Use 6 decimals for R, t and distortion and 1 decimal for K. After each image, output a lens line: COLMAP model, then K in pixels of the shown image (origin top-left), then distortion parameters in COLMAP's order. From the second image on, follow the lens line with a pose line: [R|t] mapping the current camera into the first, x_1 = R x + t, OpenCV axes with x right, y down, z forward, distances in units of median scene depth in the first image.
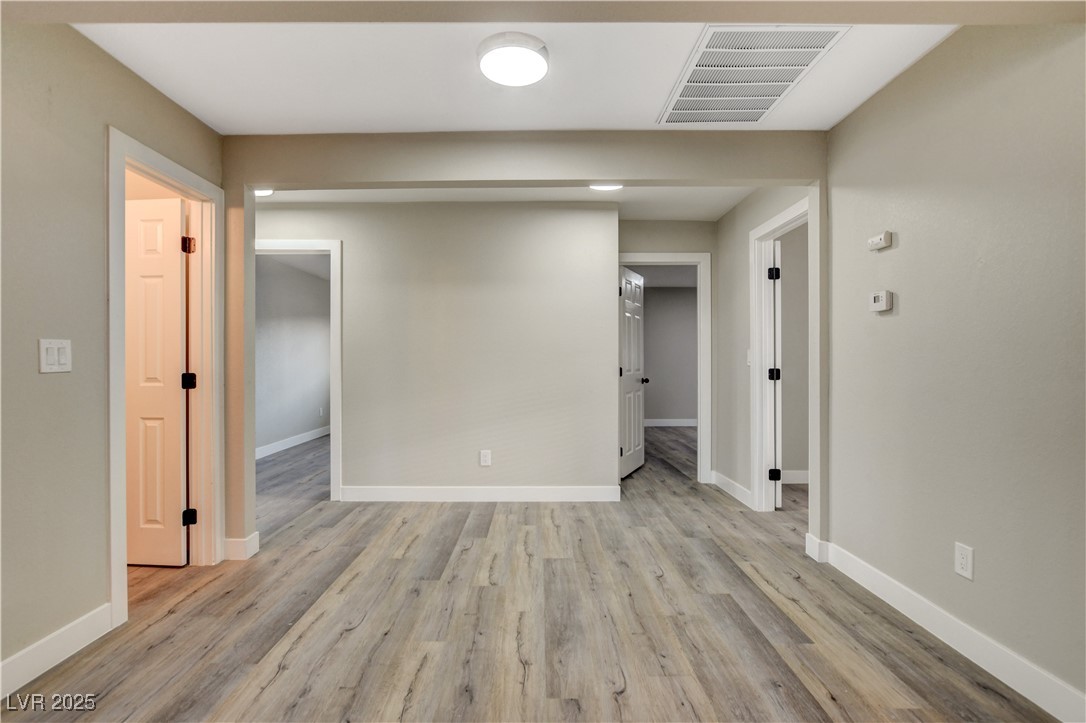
lens RADIAL K [[506.0, 0, 536.3], [0, 506.0, 366.0], [0, 0, 1]] dist [-0.001357, -0.000247]
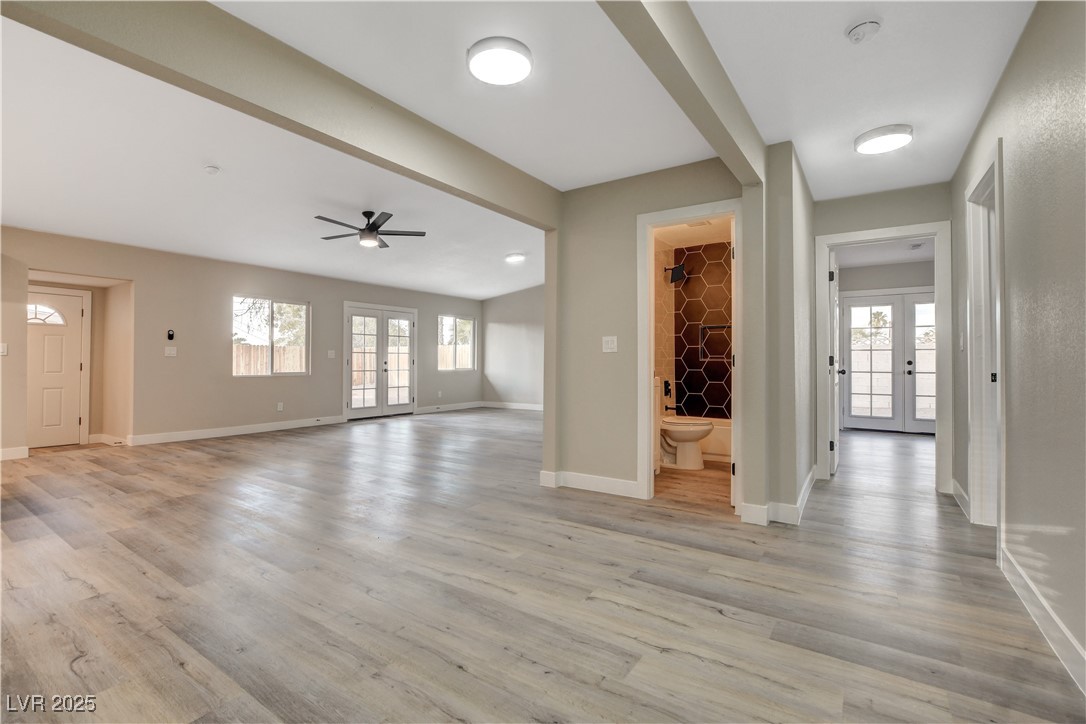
lens RADIAL K [[491.9, 0, 531.7], [0, 491.9, 363.3], [0, 0, 1]] dist [-0.014315, 0.000356]
pose [[-0.578098, 0.000692, -0.815967, 0.580902], [-0.005797, 0.999971, 0.004956, 0.033334], [0.815947, 0.007595, -0.578078, 1.265588]]
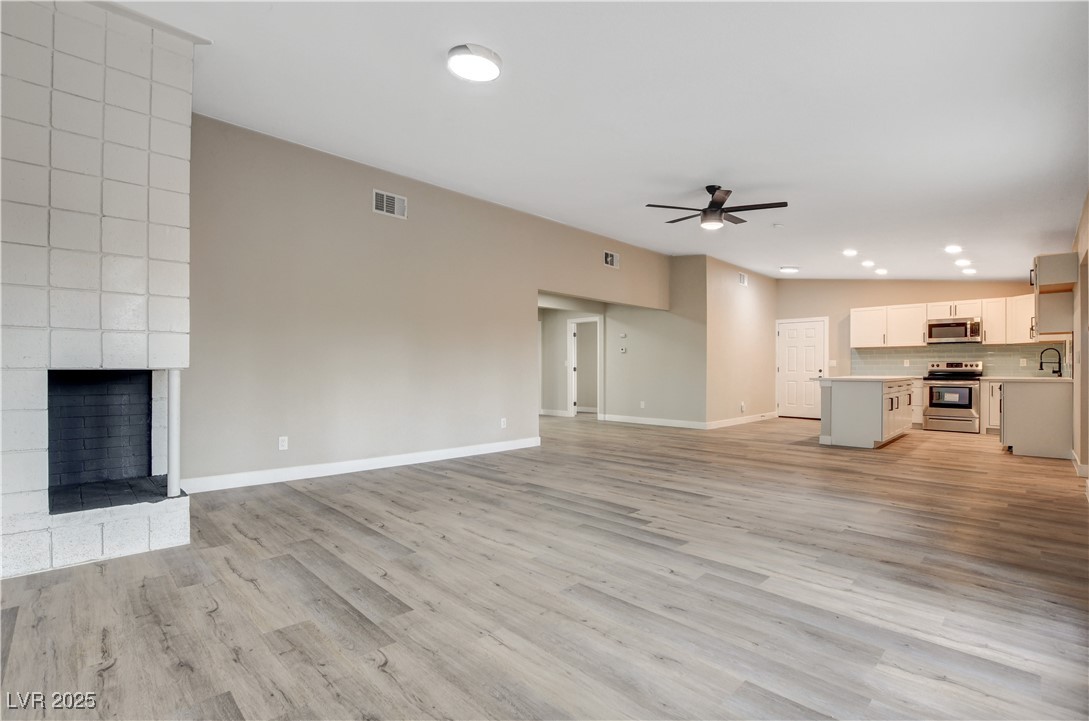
lens RADIAL K [[494.4, 0, 542.1], [0, 494.4, 370.3], [0, 0, 1]] dist [-0.028520, 0.000690]
pose [[0.717057, 0.002593, 0.697009, -2.261359], [0.002283, 0.999979, -0.006069, 0.053118], [-0.697010, 0.005943, 0.717036, -1.245823]]
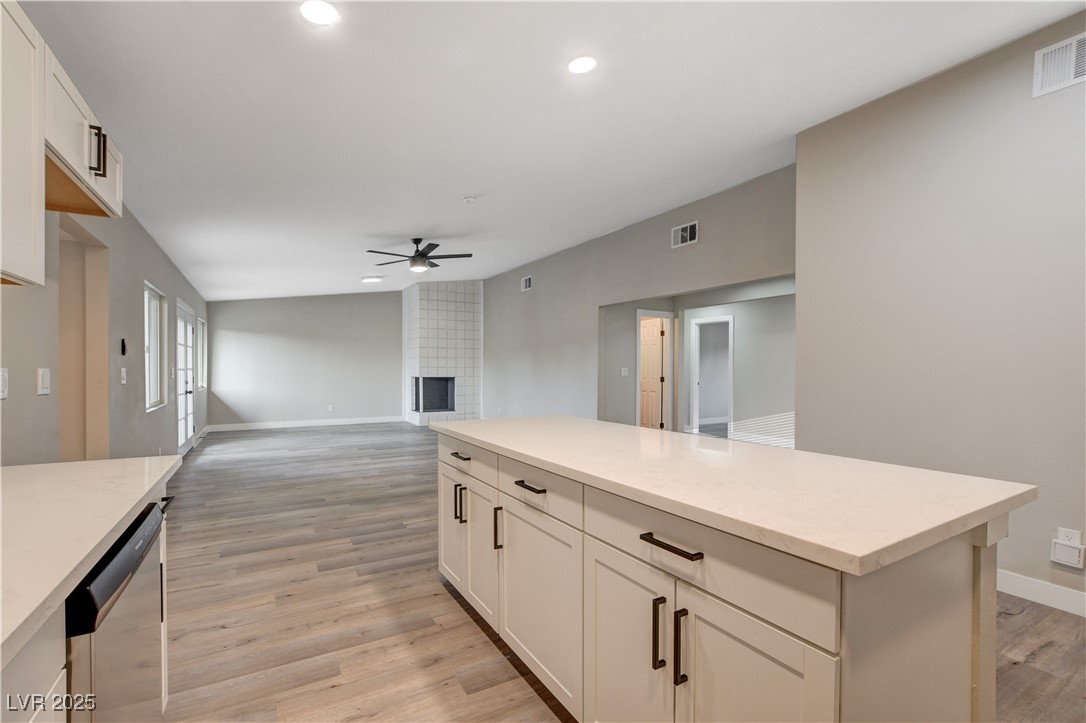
lens RADIAL K [[478.9, 0, 538.4], [0, 478.9, 371.1], [0, 0, 1]] dist [-0.026002, 0.000217]
pose [[0.503439, 0.010082, -0.863972, 1.360077], [-0.009487, 0.999936, 0.006141, -0.028474], [0.863979, 0.005105, 0.503502, -1.033435]]
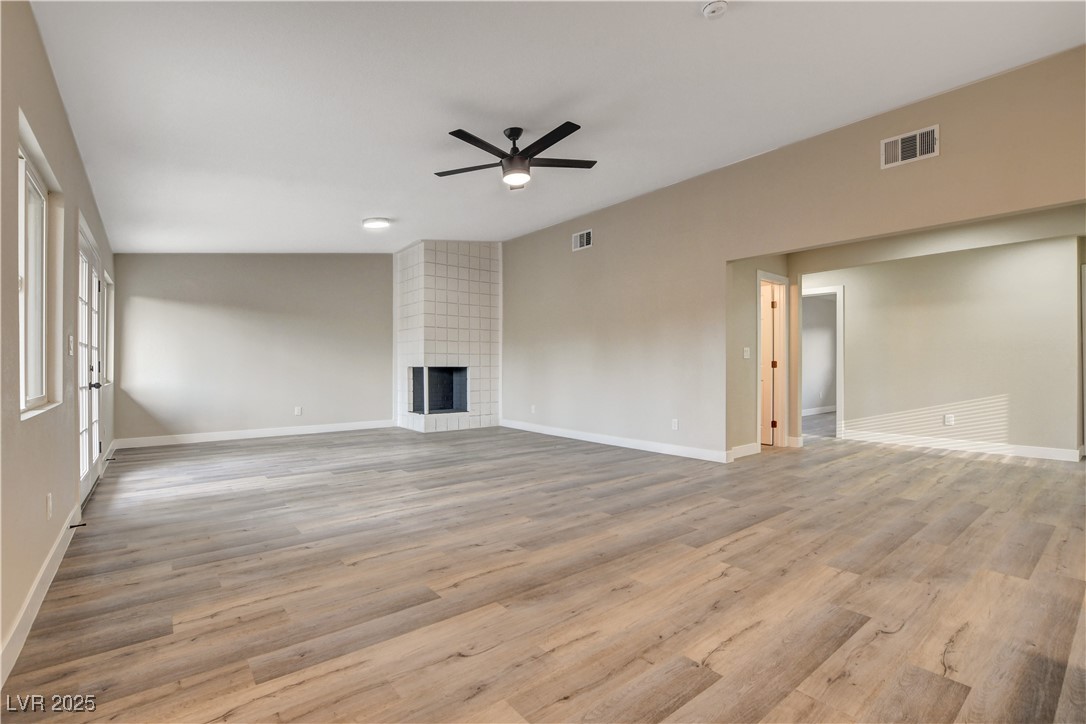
lens RADIAL K [[493.5, 0, 533.9], [0, 493.5, 365.2], [0, 0, 1]] dist [-0.030453, 0.000827]
pose [[0.618703, -0.002681, -0.785620, 0.376359], [-0.003640, 0.999974, -0.006279, 0.051216], [0.785616, 0.006744, 0.618677, -1.211571]]
